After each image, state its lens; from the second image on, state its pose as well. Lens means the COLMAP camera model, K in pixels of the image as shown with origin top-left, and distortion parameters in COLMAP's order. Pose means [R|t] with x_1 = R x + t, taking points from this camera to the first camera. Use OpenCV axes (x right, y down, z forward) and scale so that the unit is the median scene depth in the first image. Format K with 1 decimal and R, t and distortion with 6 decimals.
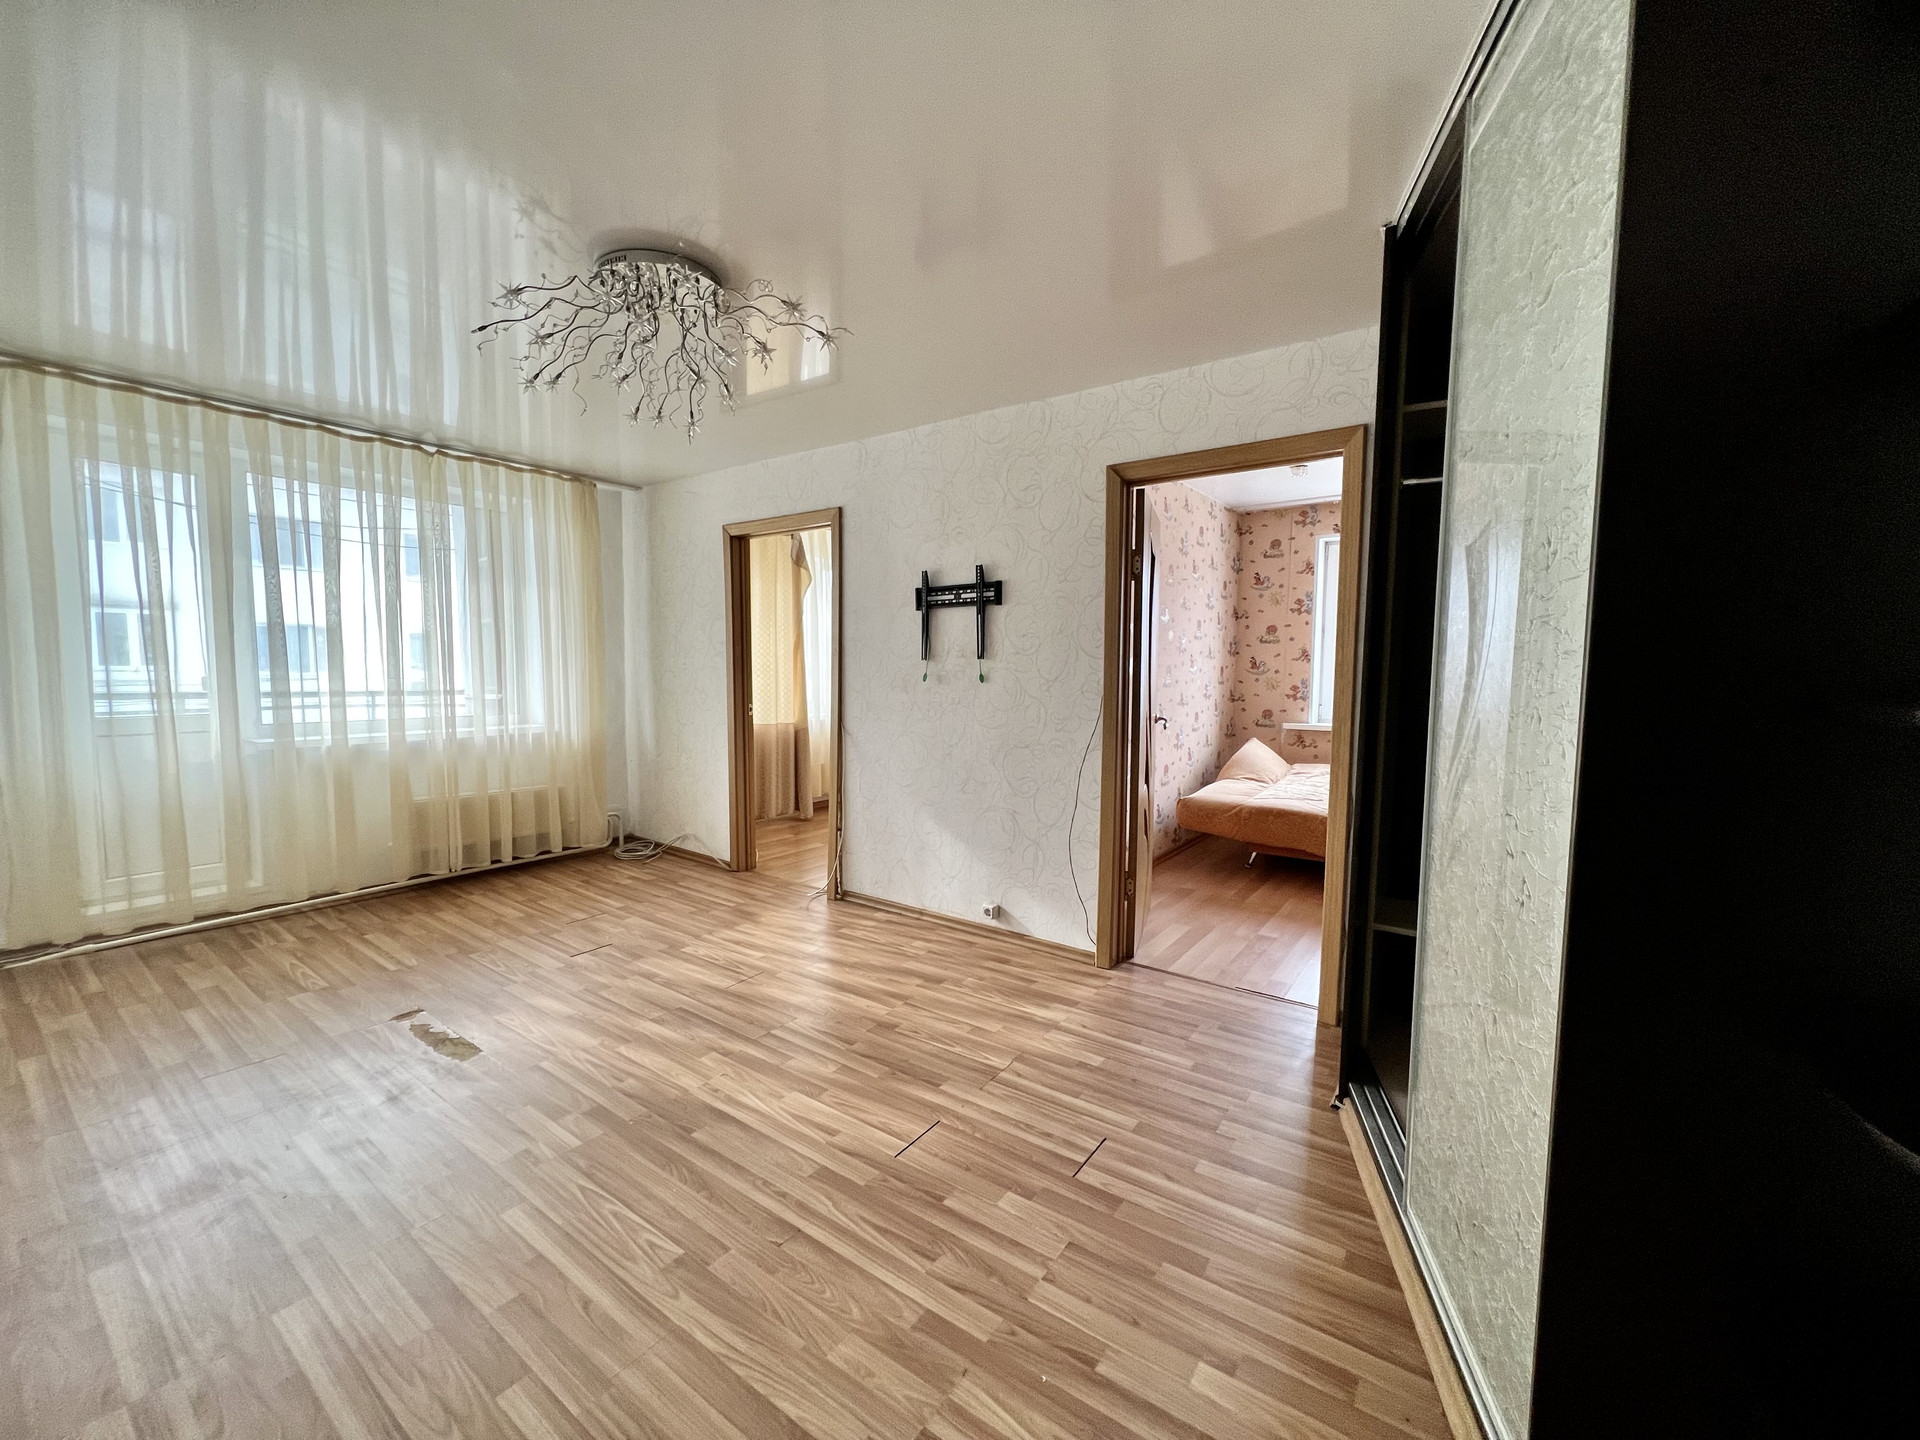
lens RADIAL K [[765.6, 0, 958.3], [0, 765.6, 725.9], [0, 0, 1]] dist [-0.001881, -0.000038]
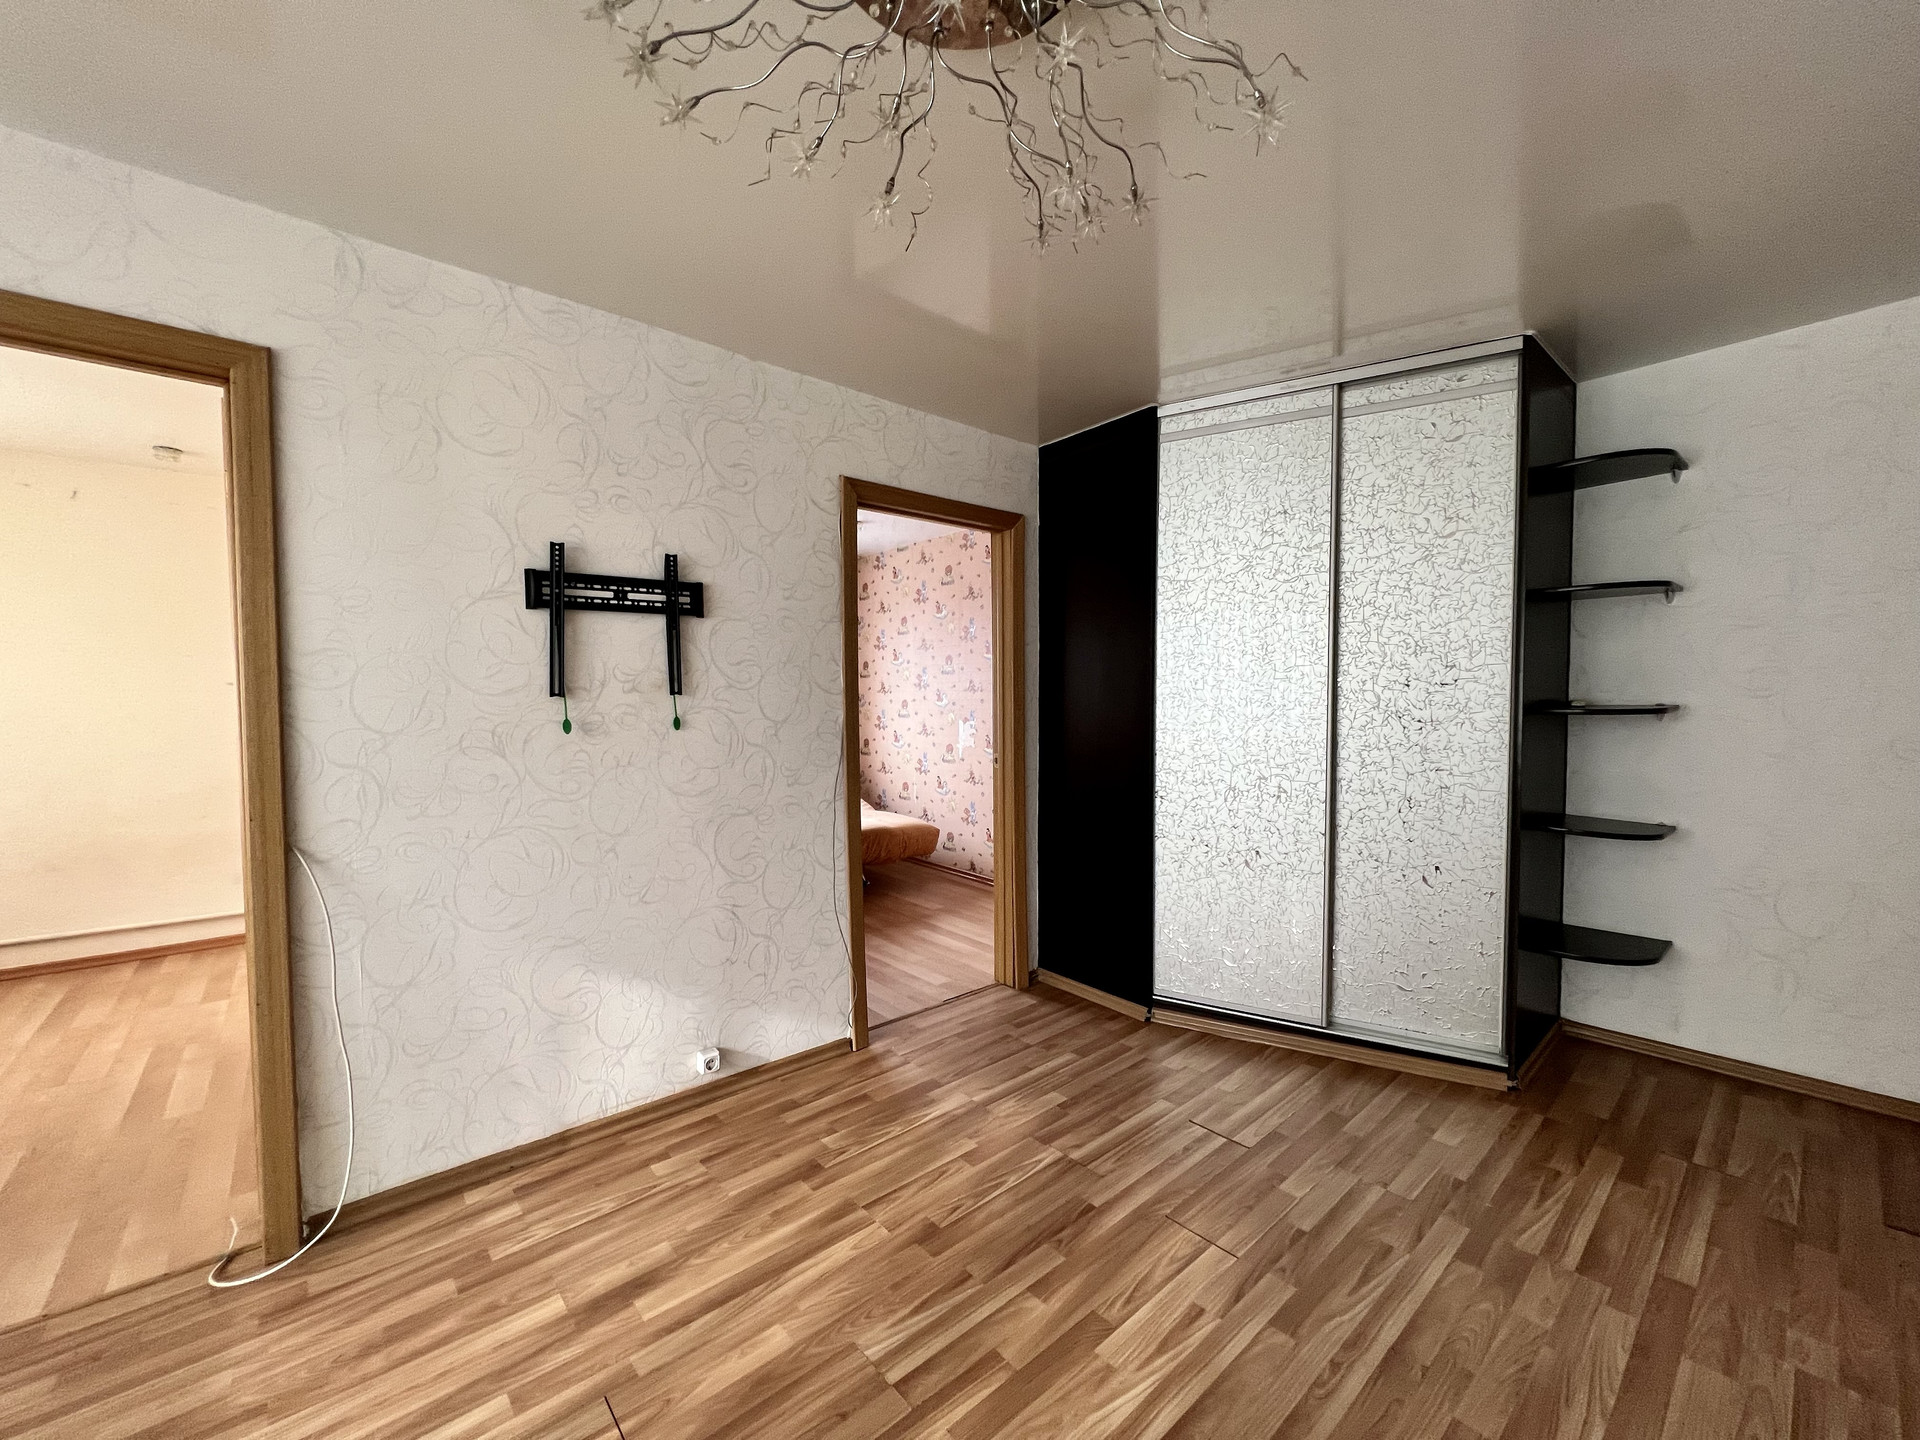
lens RADIAL K [[765.6, 0, 962.2], [0, 765.6, 726.5], [0, 0, 1]] dist [-0.001881, -0.000038]
pose [[0.232394, -0.042127, 0.971709, -0.563796], [0.085713, 0.996062, 0.022684, -0.053414], [-0.968838, 0.078016, 0.235090, 0.602442]]
